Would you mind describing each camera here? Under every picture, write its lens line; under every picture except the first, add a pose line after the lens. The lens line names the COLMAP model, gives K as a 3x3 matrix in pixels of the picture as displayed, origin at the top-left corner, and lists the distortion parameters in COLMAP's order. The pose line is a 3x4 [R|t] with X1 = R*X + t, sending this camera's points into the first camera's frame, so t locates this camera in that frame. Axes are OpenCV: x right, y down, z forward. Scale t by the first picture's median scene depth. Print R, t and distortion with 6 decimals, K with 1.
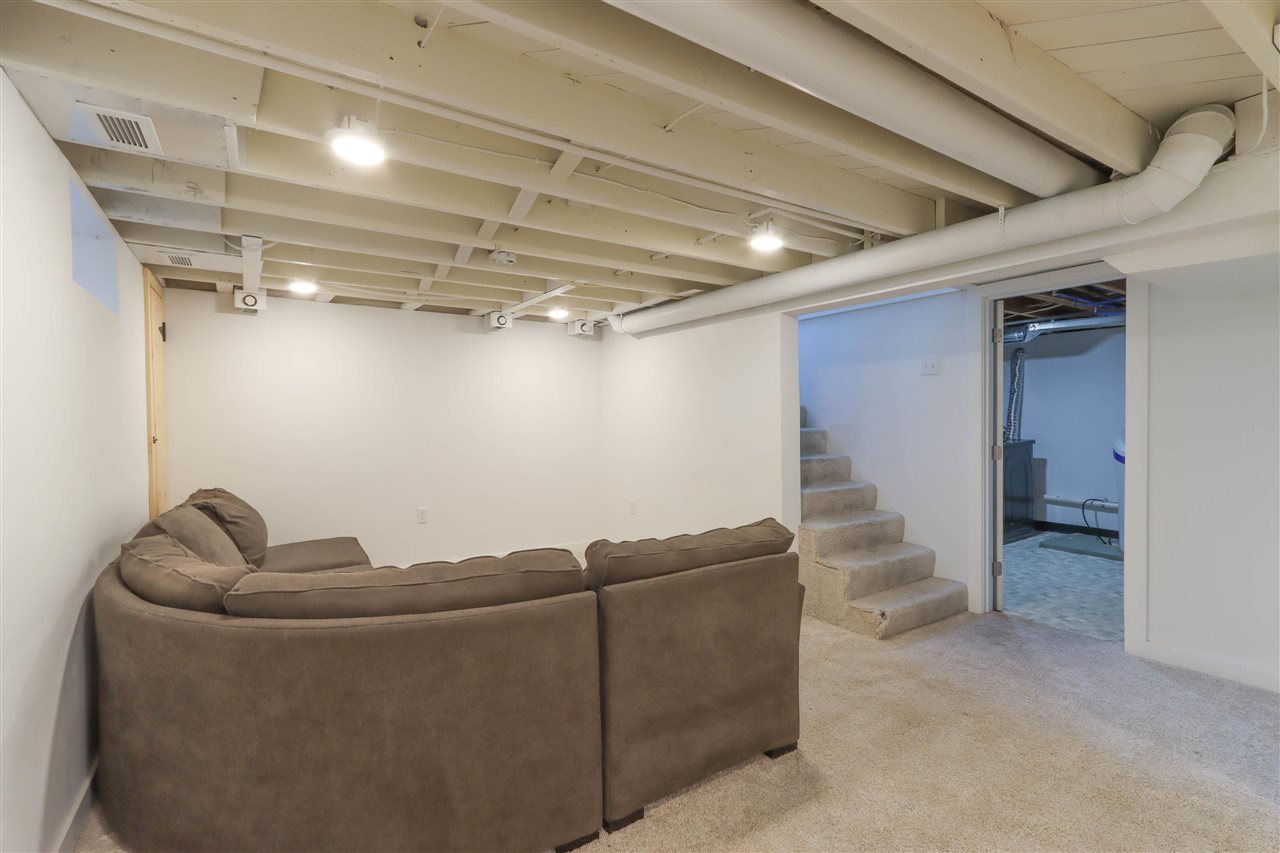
lens RADIAL K [[589.2, 0, 643.7], [0, 589.2, 424.7], [0, 0, 1]] dist [-0.002783, 0.000664]
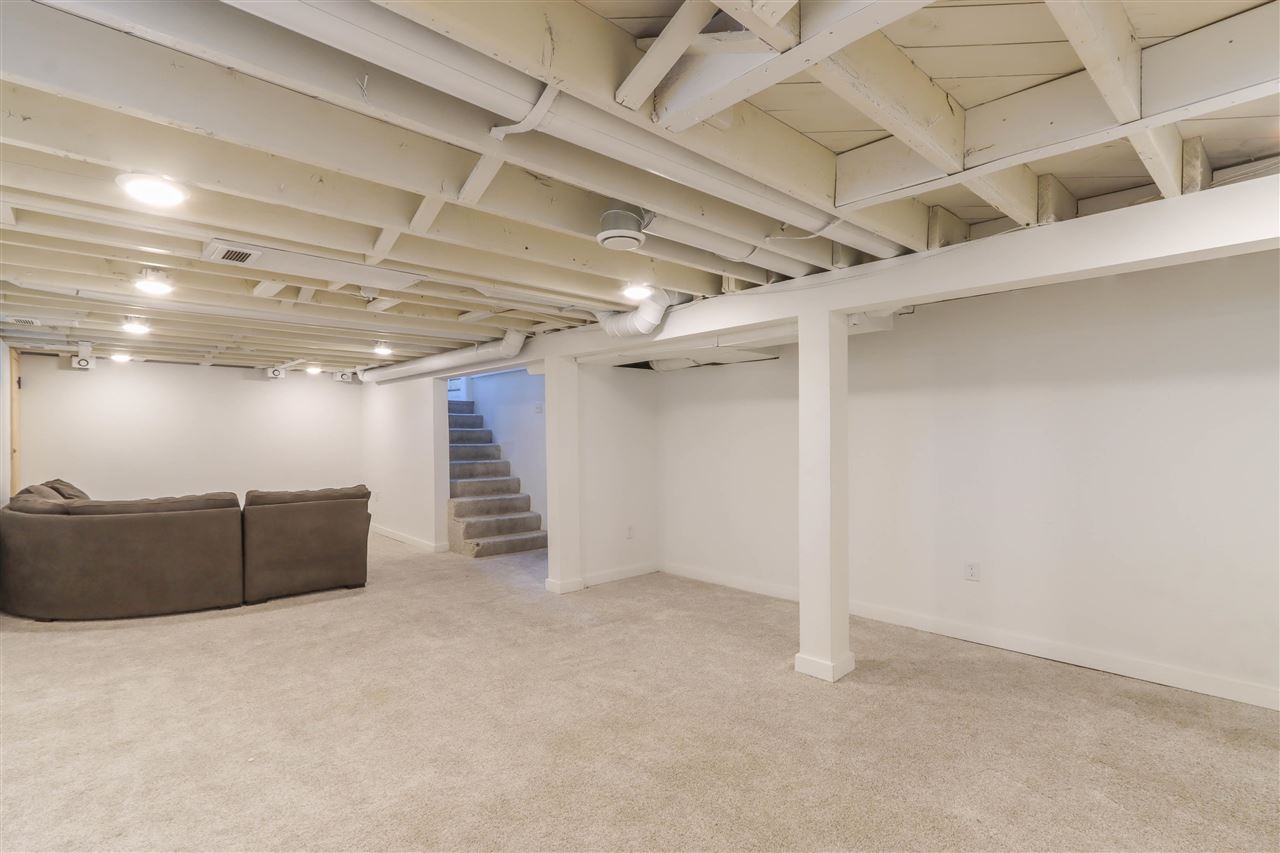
lens RADIAL K [[601.1, 0, 650.7], [0, 601.1, 430.6], [0, 0, 1]] dist [0.018861, -0.001093]
pose [[0.987159, 0.003064, 0.159712, 0.604231], [-0.000031, 0.999820, -0.018986, 0.001774], [-0.159741, 0.018738, 0.986981, -0.904006]]
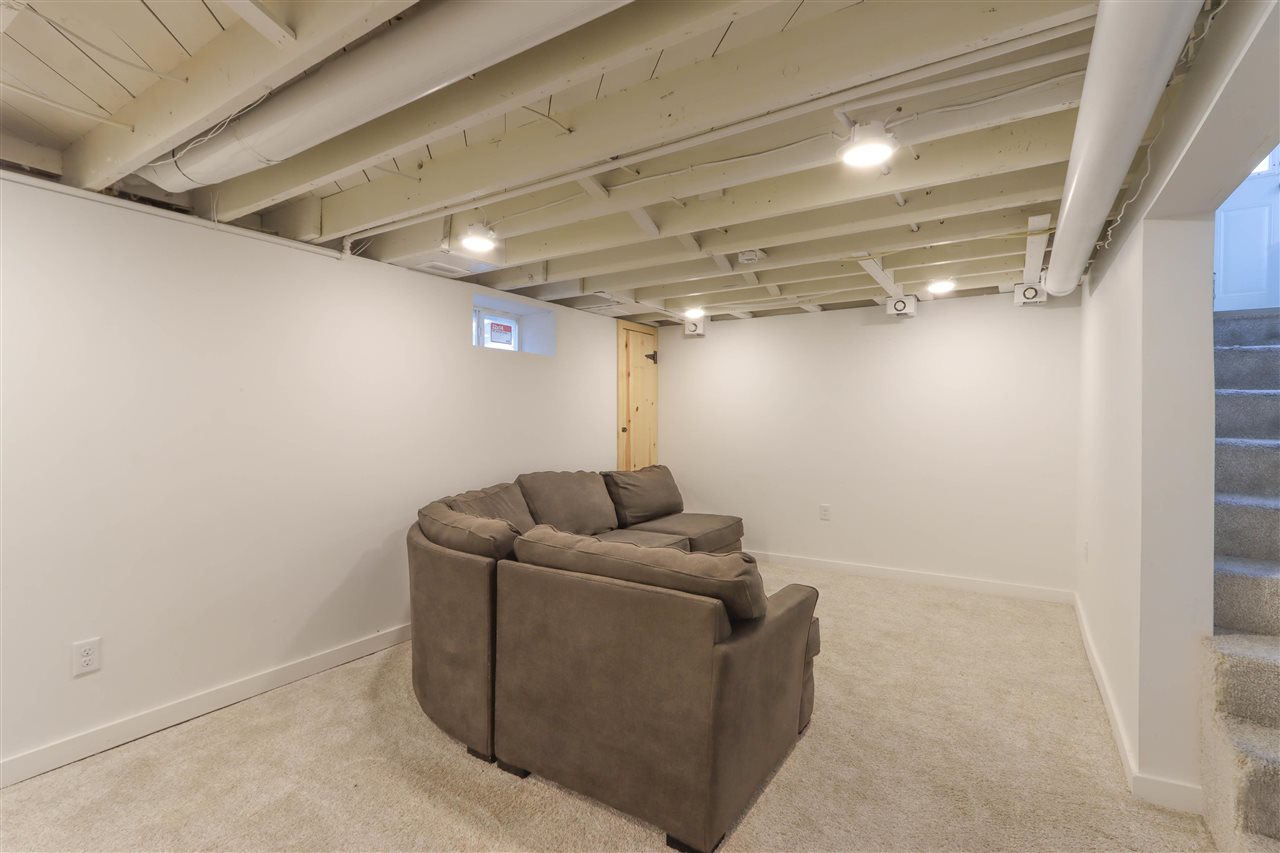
lens RADIAL K [[601.1, 0, 650.7], [0, 601.1, 430.6], [0, 0, 1]] dist [0.018861, -0.001093]
pose [[0.388283, 0.028463, -0.921101, 0.585670], [-0.014478, 0.999588, 0.024785, -0.010328], [0.921427, 0.003712, 0.388535, 0.403330]]
